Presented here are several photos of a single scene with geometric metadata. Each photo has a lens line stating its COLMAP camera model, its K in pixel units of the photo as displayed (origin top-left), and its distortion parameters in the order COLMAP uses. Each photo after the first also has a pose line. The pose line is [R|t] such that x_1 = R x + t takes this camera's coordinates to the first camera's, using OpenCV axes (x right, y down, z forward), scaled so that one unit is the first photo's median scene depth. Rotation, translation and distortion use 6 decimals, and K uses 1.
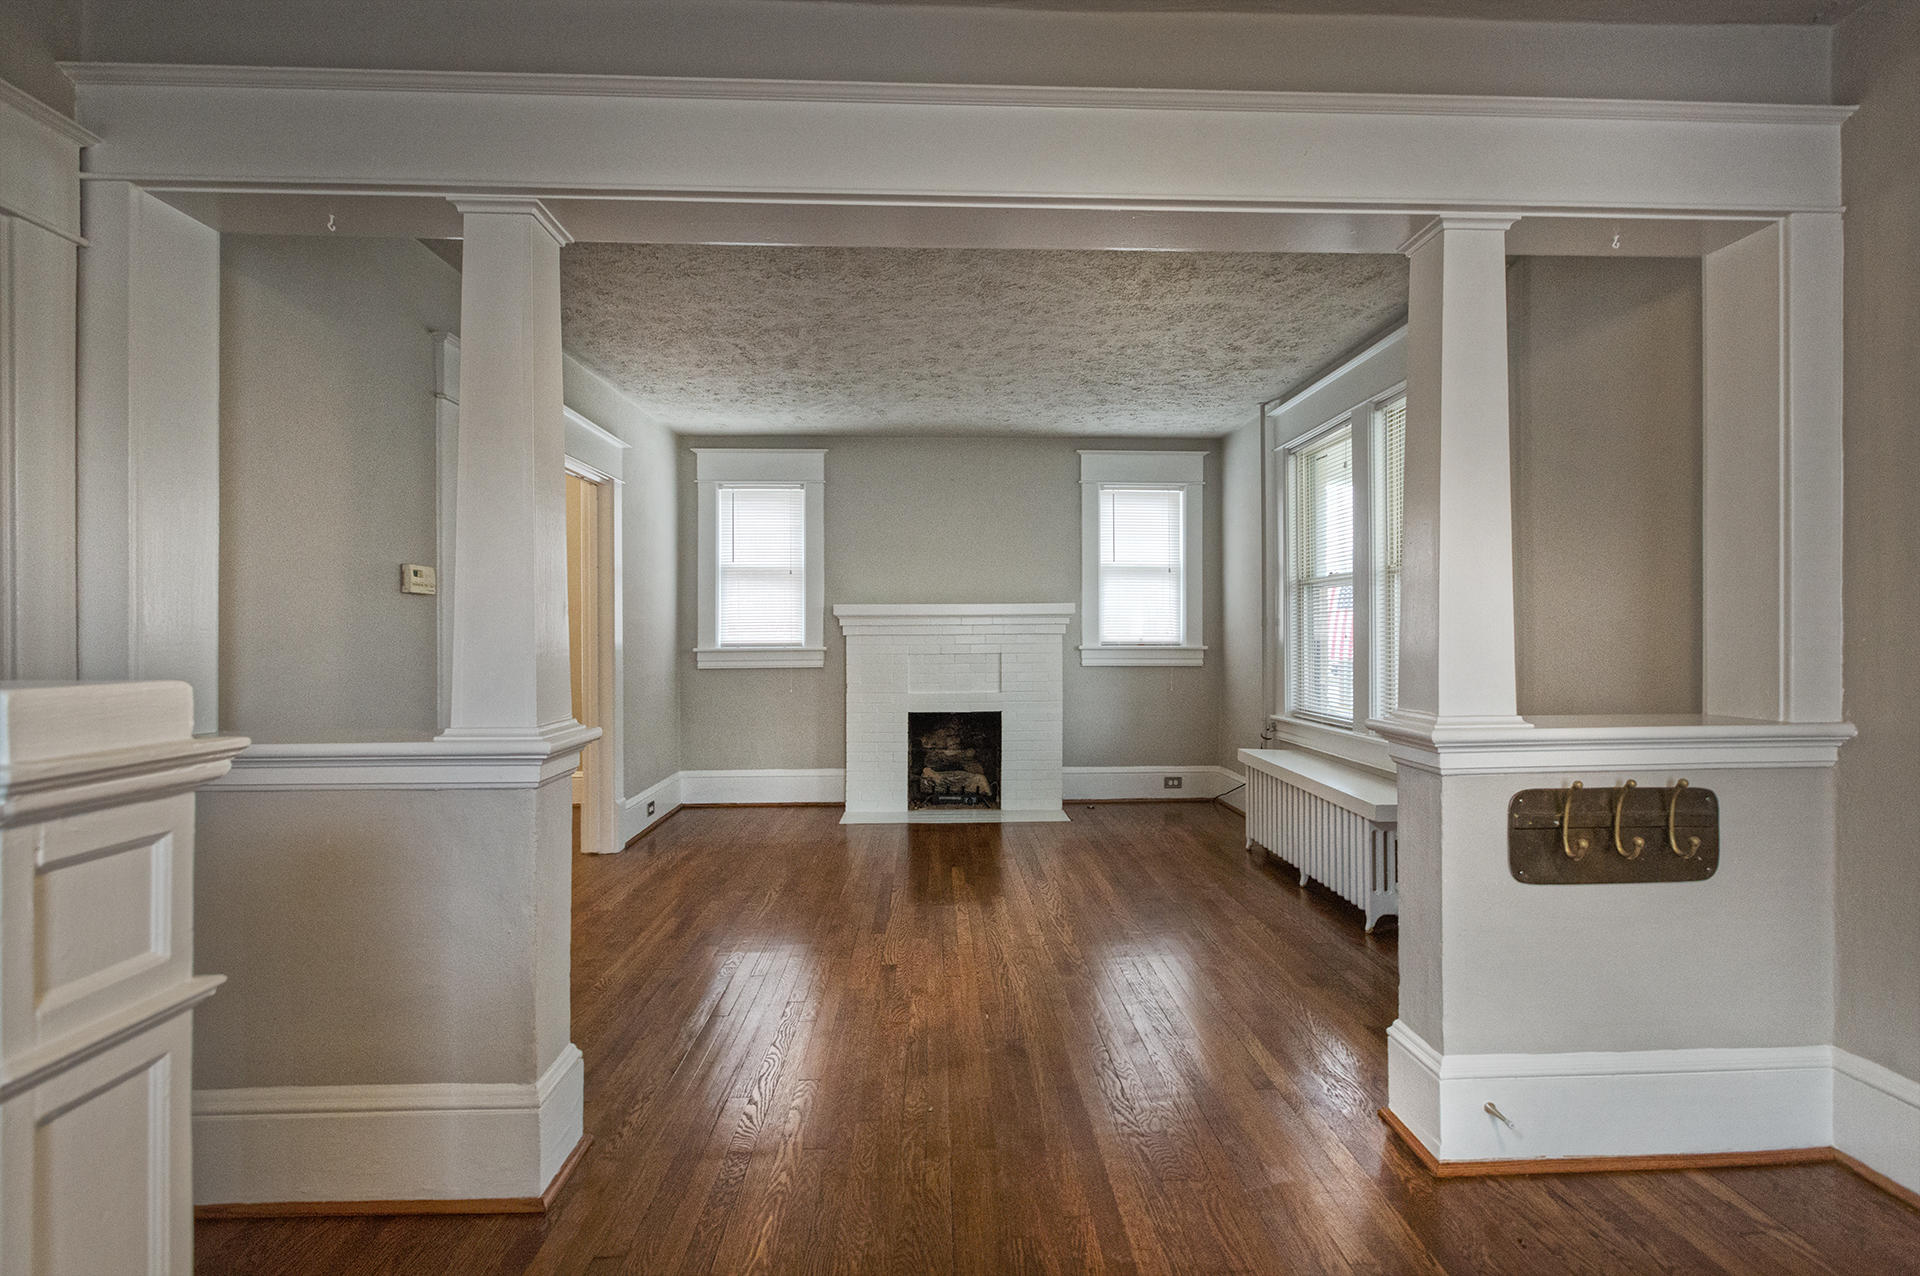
lens RADIAL K [[876.5, 0, 974.5], [0, 876.5, 640.3], [0, 0, 1]] dist [-0.003088, 0.000164]
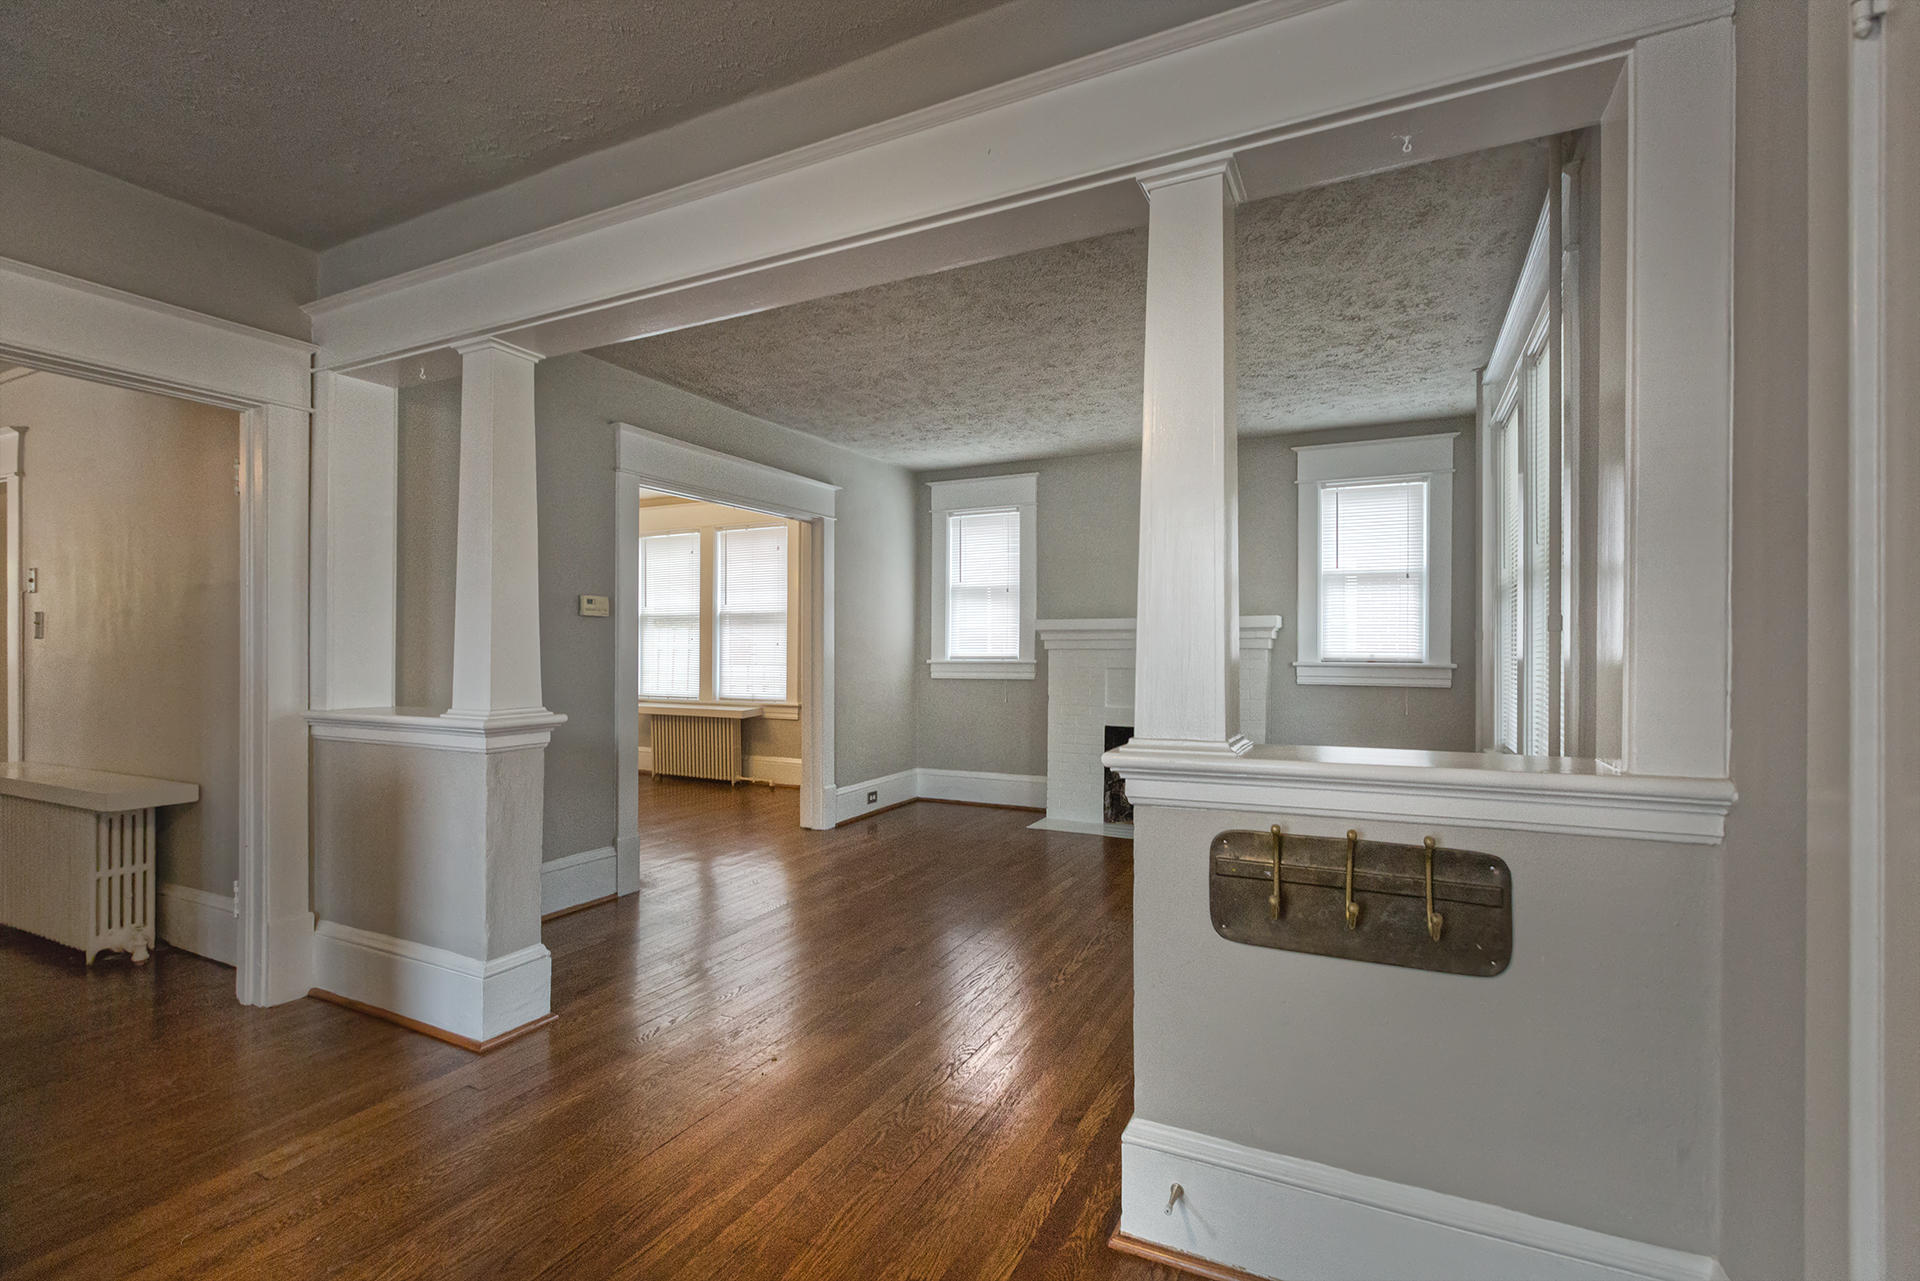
lens RADIAL K [[867.4, 0, 963.0], [0, 867.4, 659.1], [0, 0, 1]] dist [-0.002655, 0.000203]
pose [[0.874475, 0.009505, -0.484978, 0.264379], [-0.007572, 0.999954, 0.005943, 0.000599], [0.485012, -0.001525, 0.874506, 0.045606]]
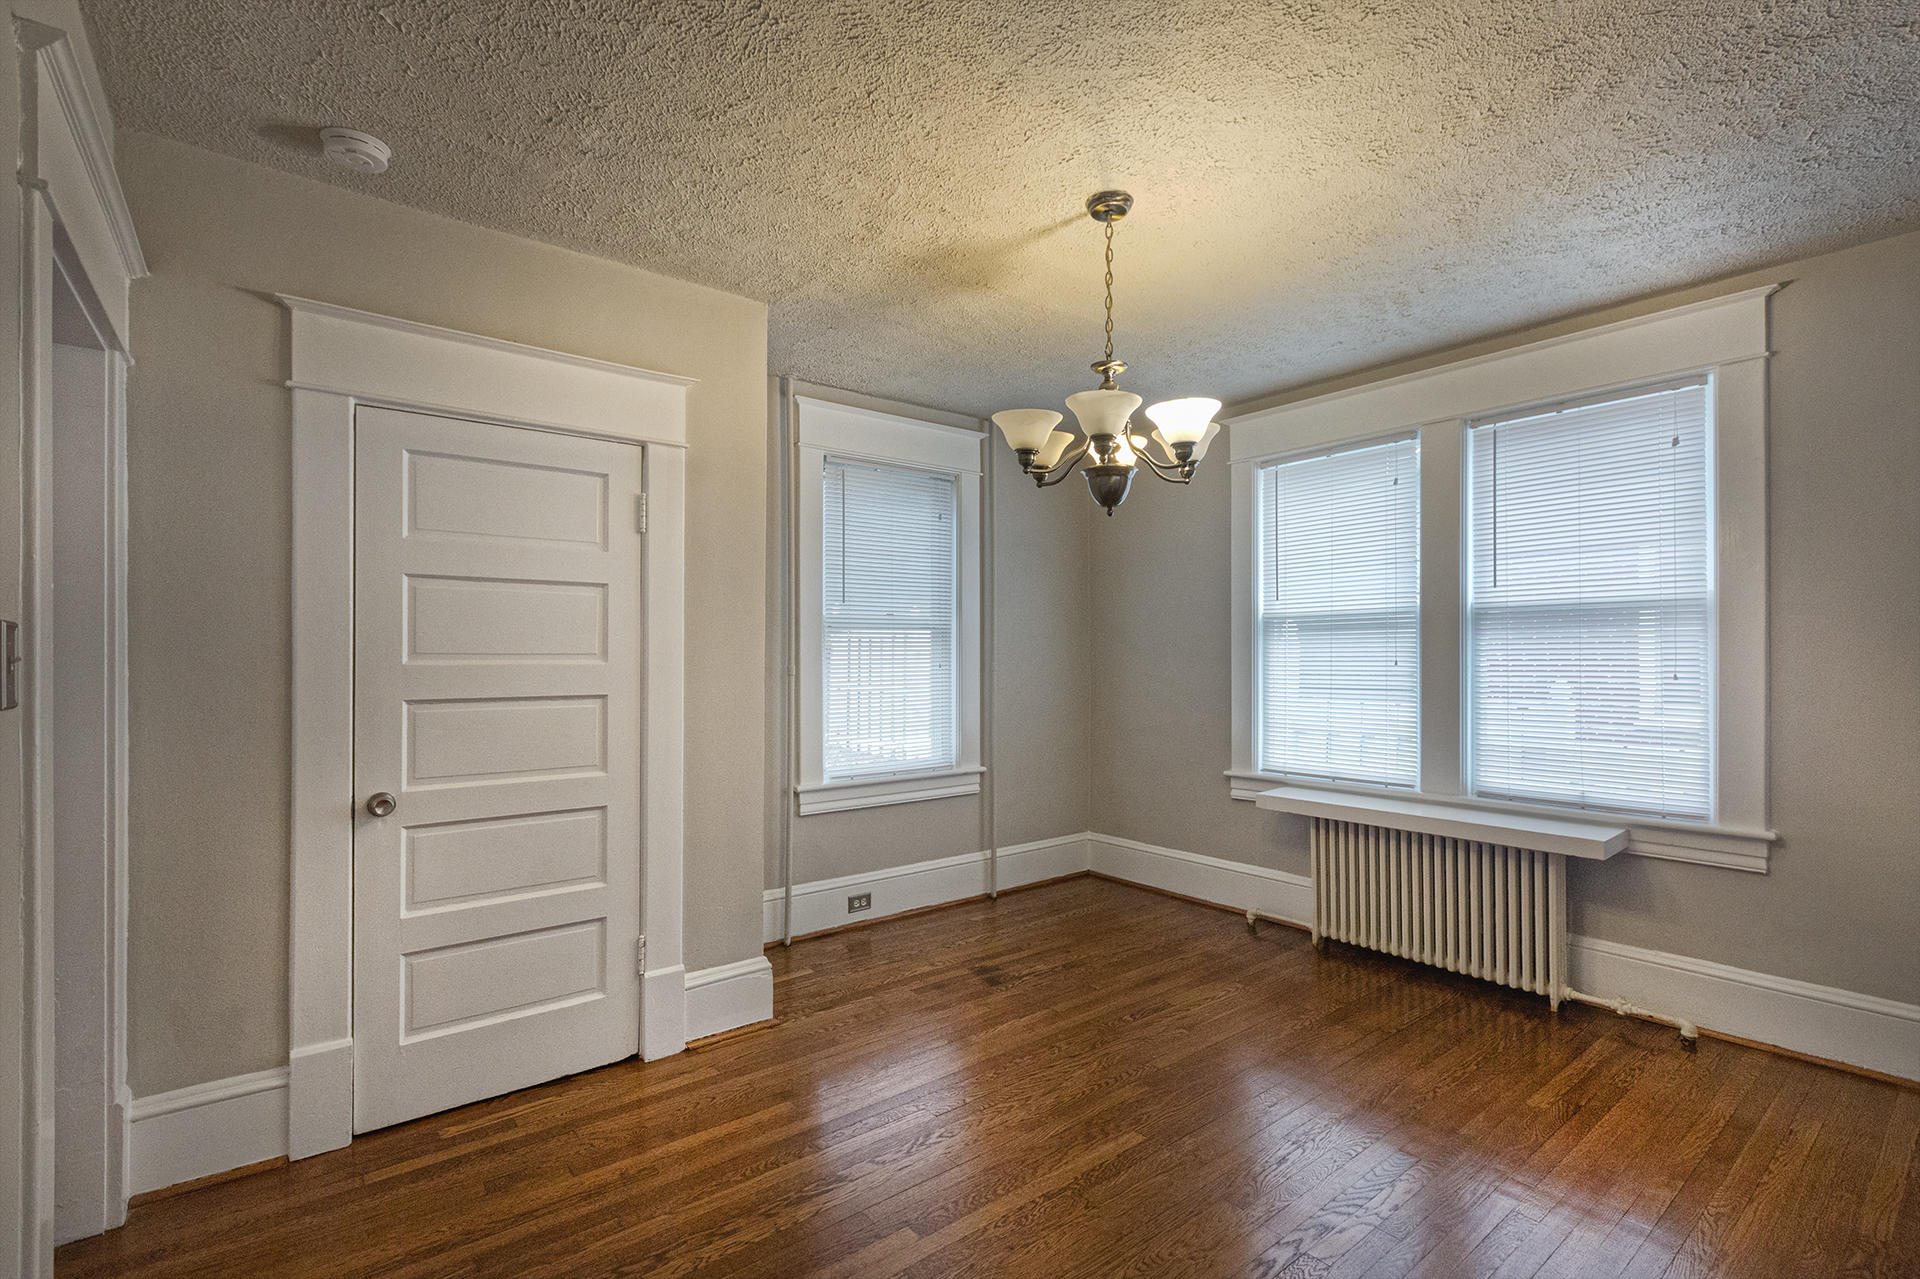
lens RADIAL K [[867.4, 0, 963.0], [0, 867.4, 658.1], [0, 0, 1]] dist [-0.002655, 0.000203]
pose [[0.585590, 0.000503, -0.810607, -0.410227], [-0.001532, 0.999999, -0.000486, -0.021725], [0.810606, 0.001526, 0.585590, 0.373849]]
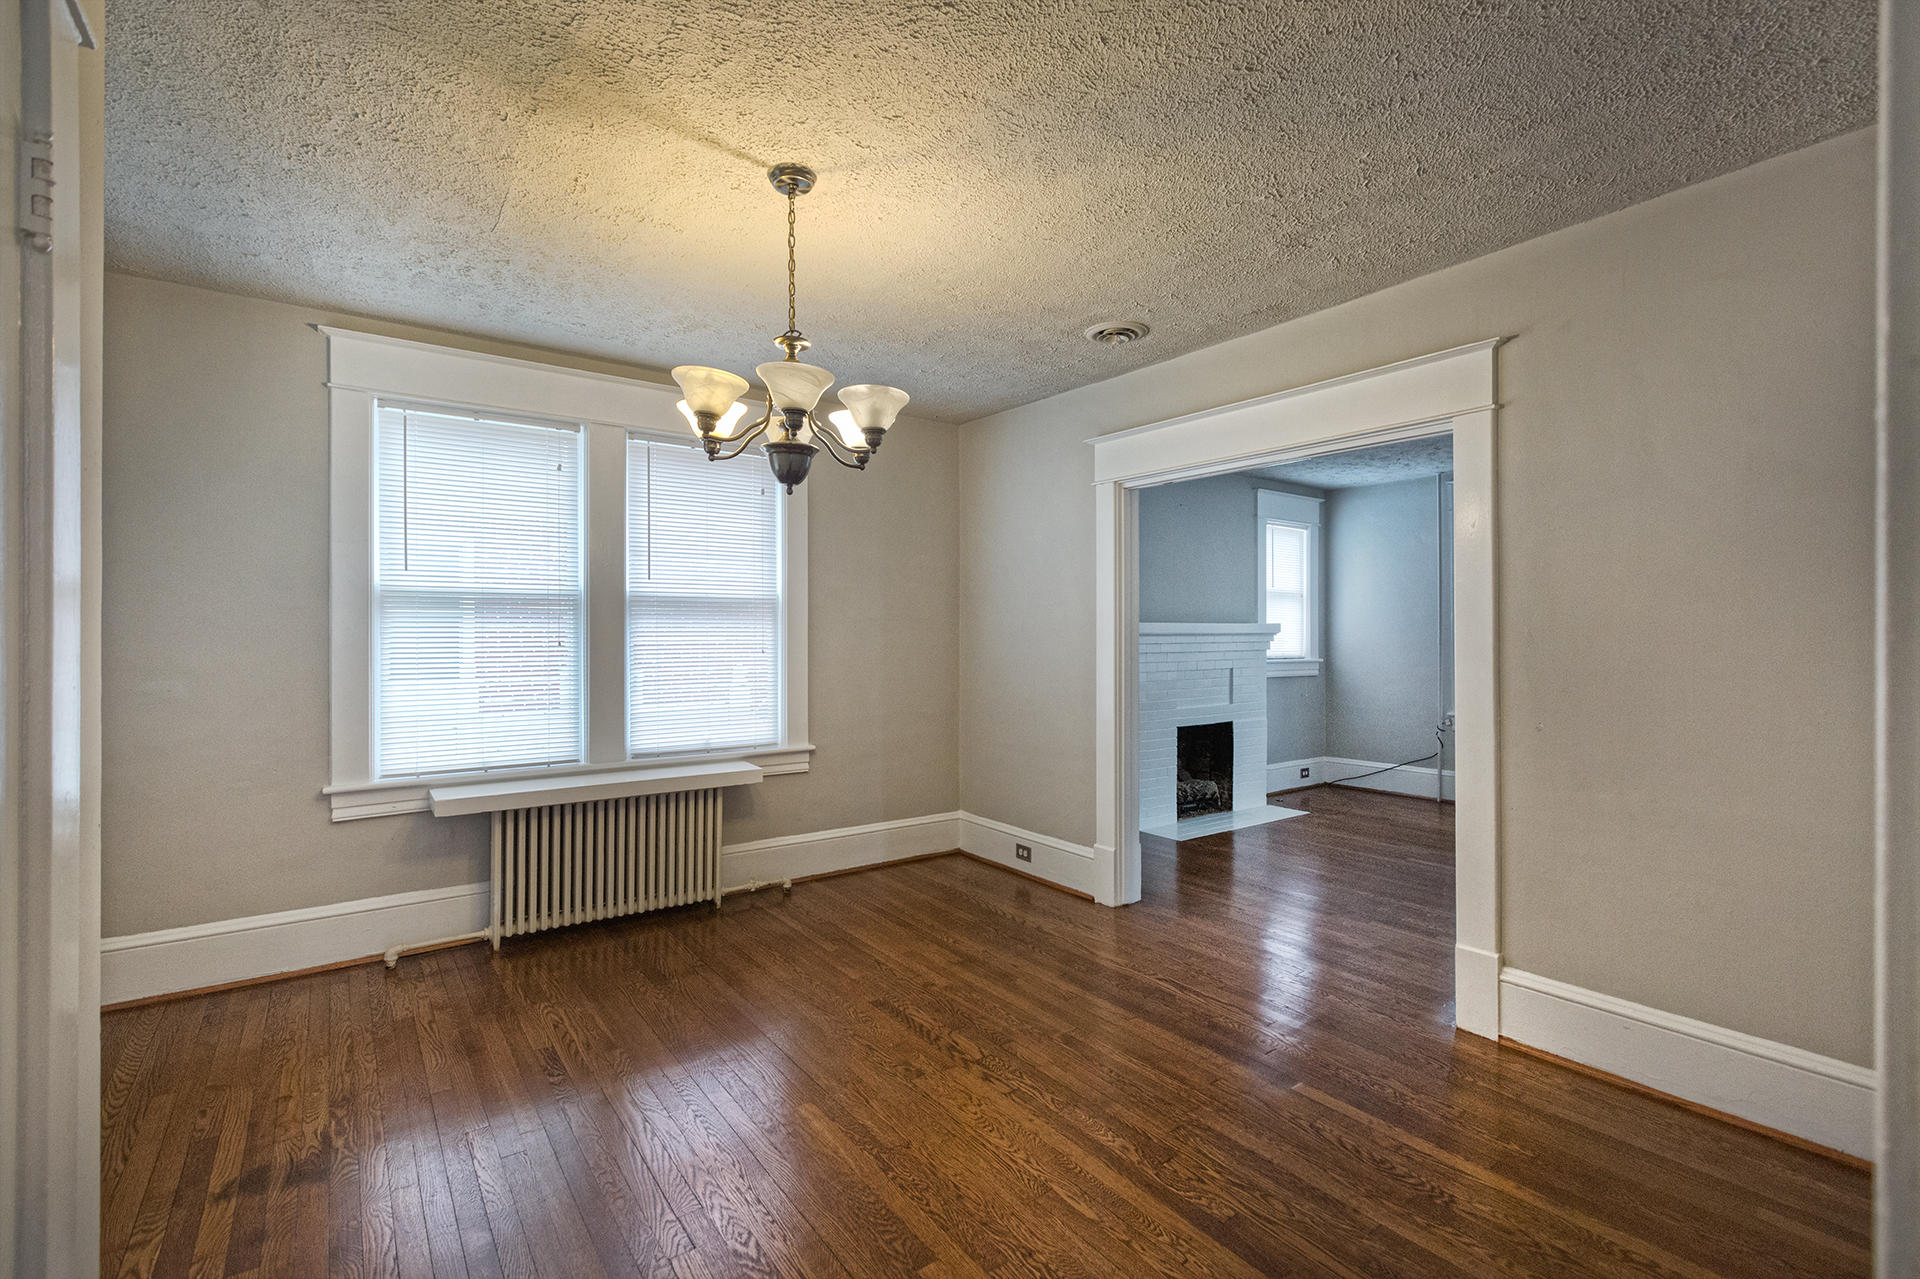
lens RADIAL K [[864.6, 0, 968.7], [0, 864.6, 637.9], [0, 0, 1]] dist [0.001947, -0.000032]
pose [[0.826302, 0.000012, 0.563227, -0.852594], [0.002775, 0.999988, -0.004092, -0.019962], [-0.563220, 0.004944, 0.826292, 0.290111]]
